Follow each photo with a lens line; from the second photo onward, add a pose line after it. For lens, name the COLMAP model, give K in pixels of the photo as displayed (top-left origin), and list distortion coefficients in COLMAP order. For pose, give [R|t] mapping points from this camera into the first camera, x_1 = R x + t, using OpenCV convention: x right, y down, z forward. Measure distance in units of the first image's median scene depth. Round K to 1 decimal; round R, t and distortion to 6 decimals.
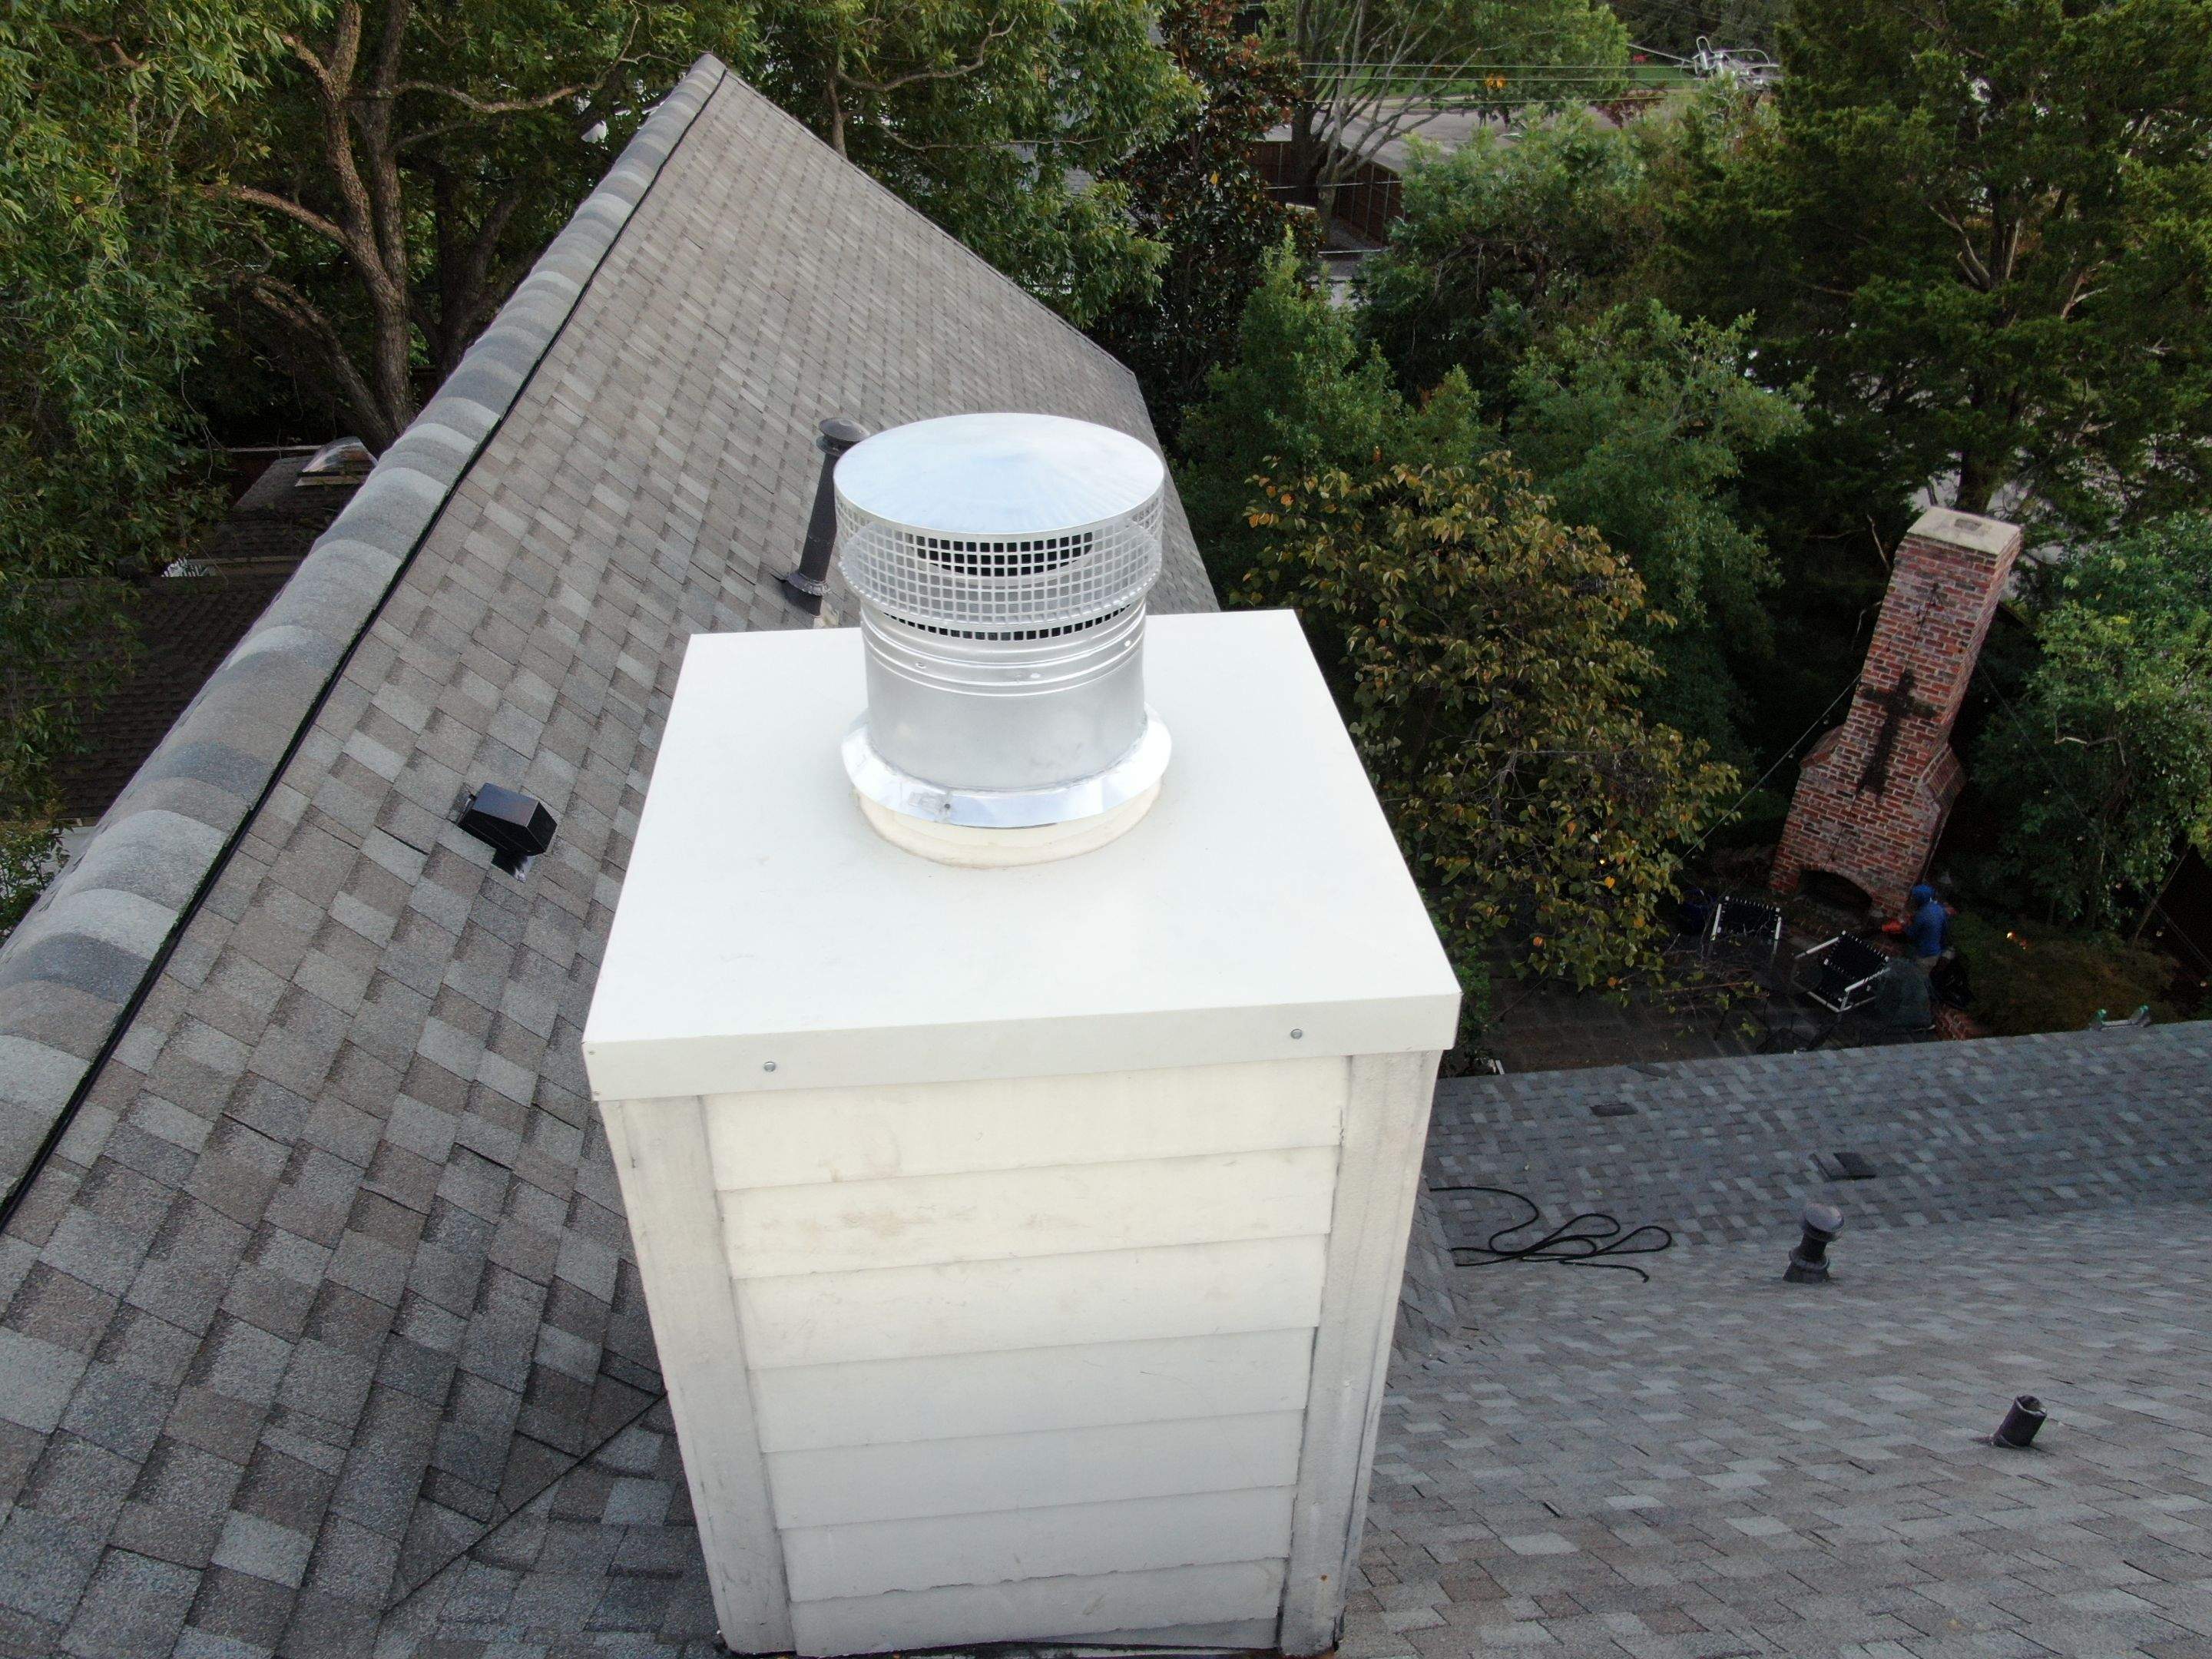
lens RADIAL K [[1581.9, 0, 1101.8], [0, 1581.9, 845.7], [0, 0, 1]] dist [-0.022522, 0.008151]
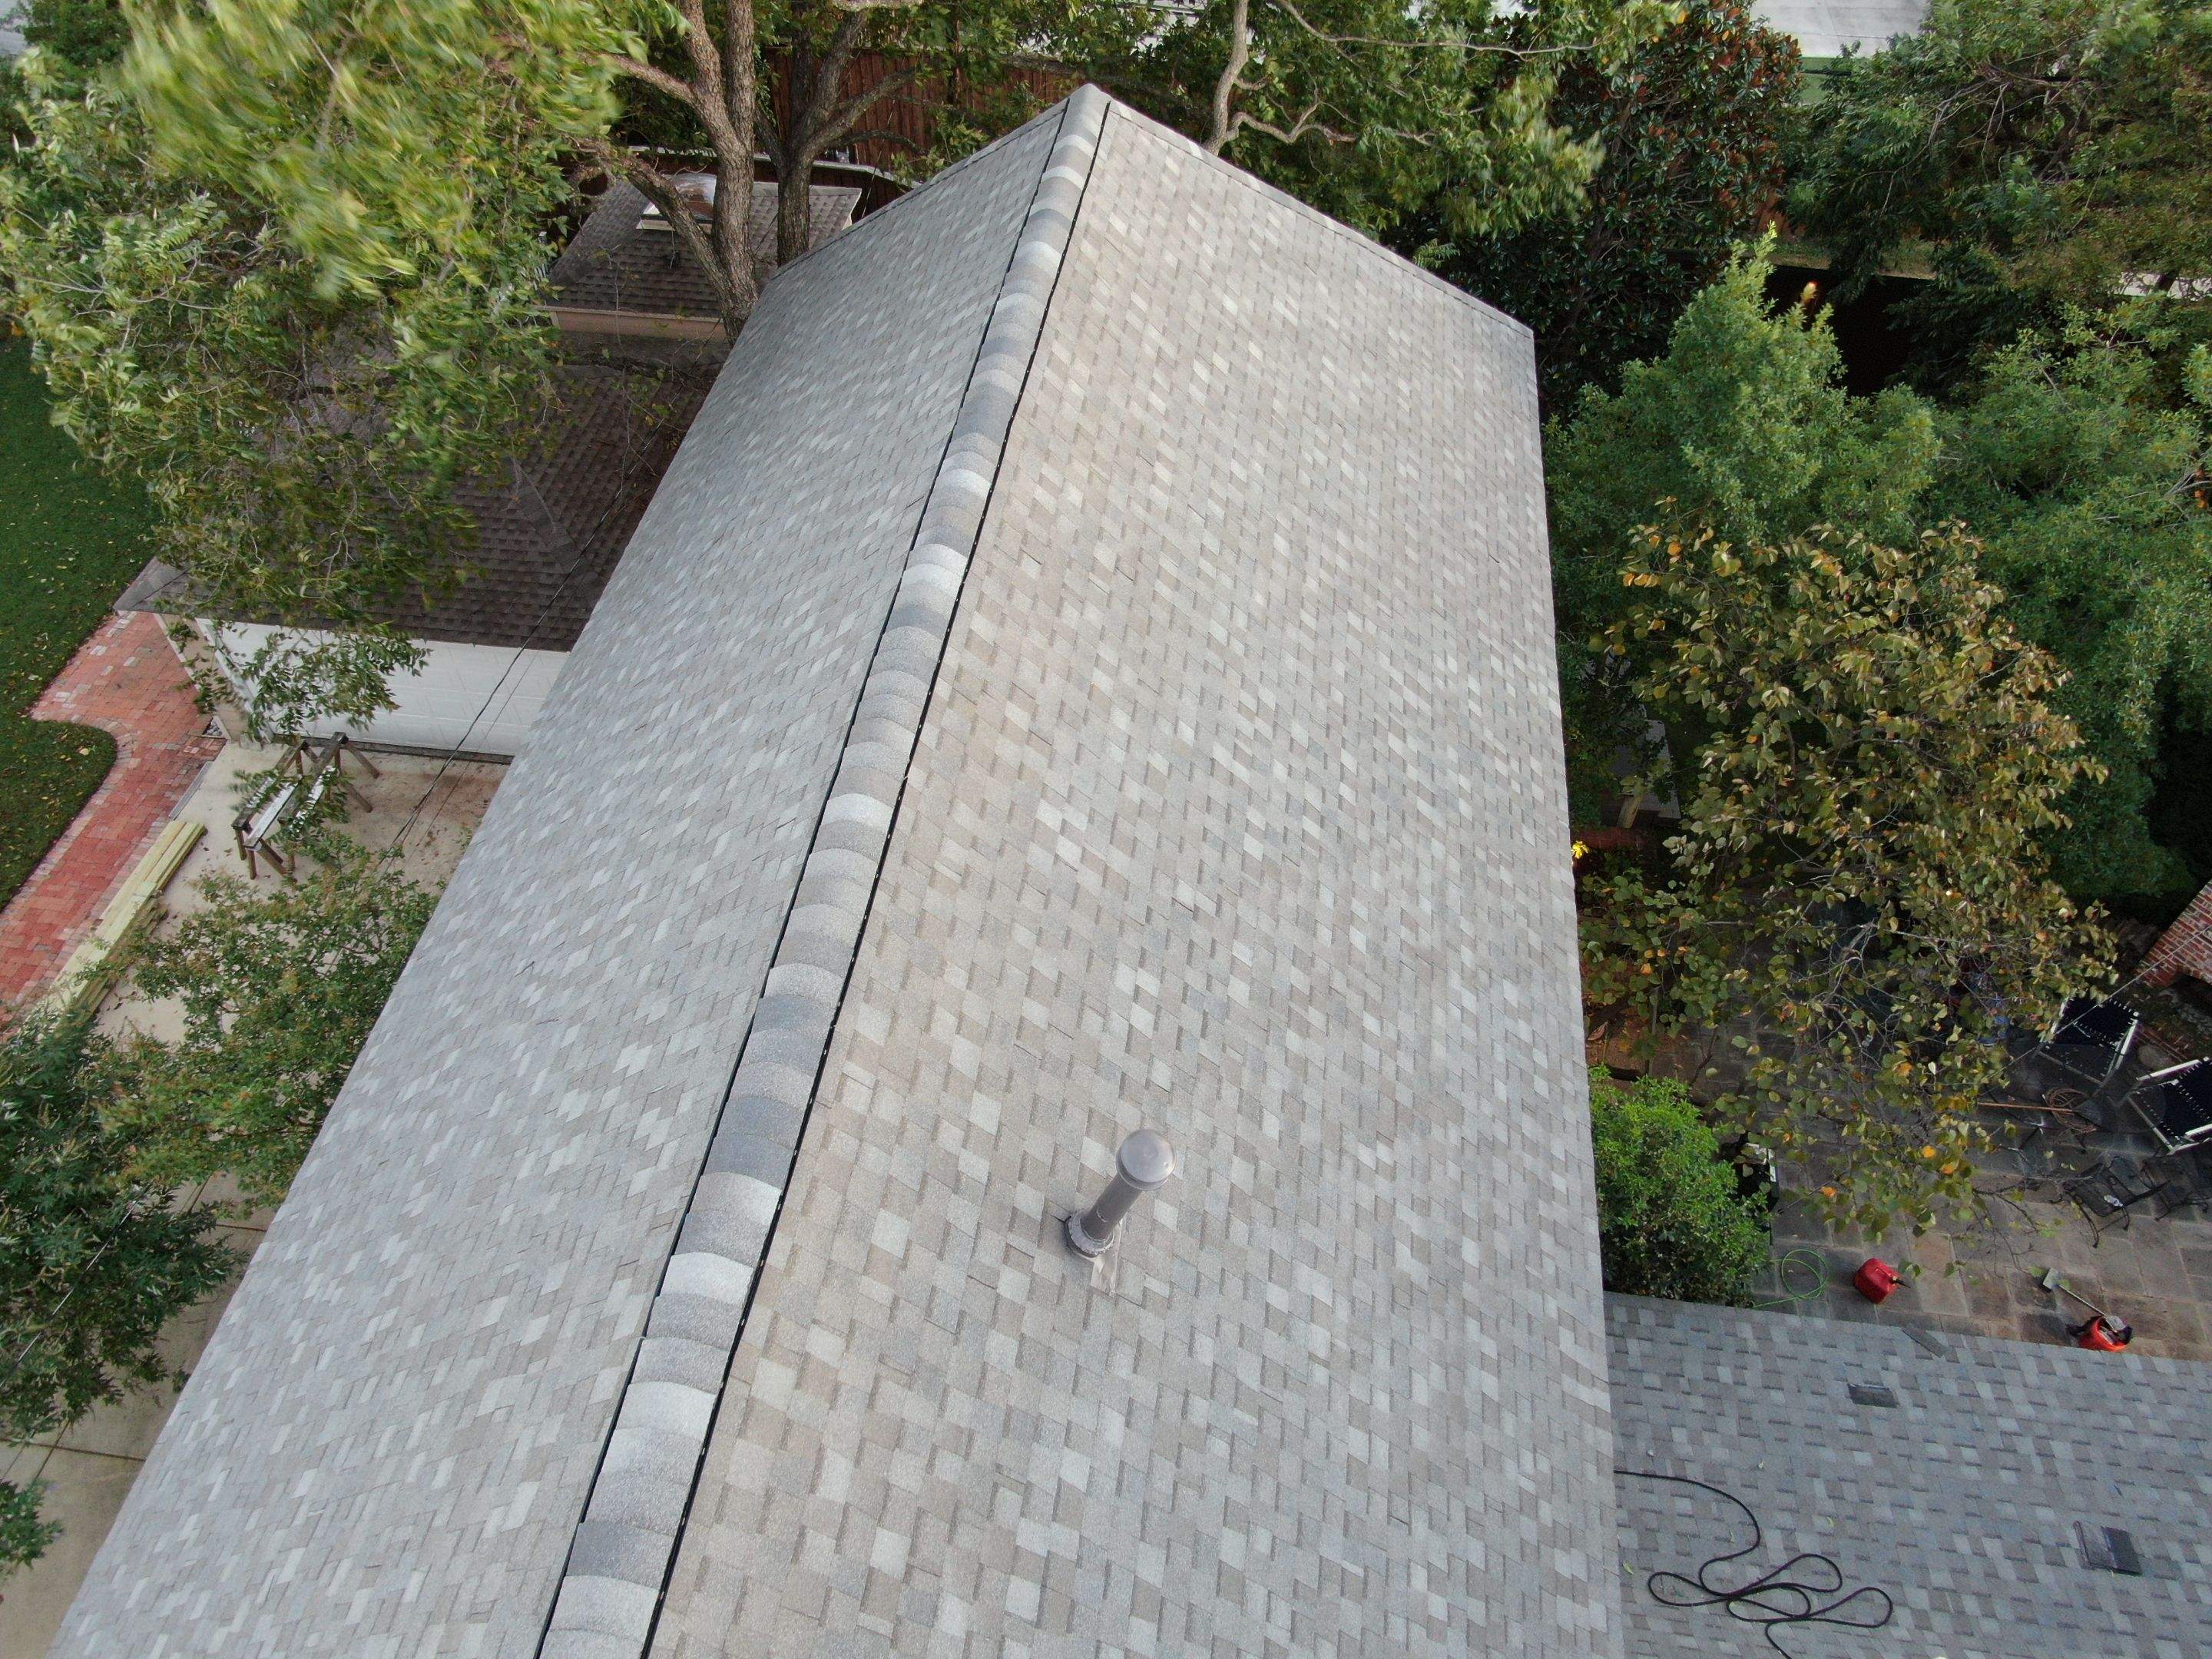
lens RADIAL K [[1581.9, 0, 1099.2], [0, 1581.9, 839.2], [0, 0, 1]] dist [-0.022522, 0.008151]
pose [[0.972131, 0.177471, -0.153186, -0.044851], [-0.131576, 0.953818, 0.270037, -0.354180], [0.194035, -0.242355, 0.950586, 0.091140]]
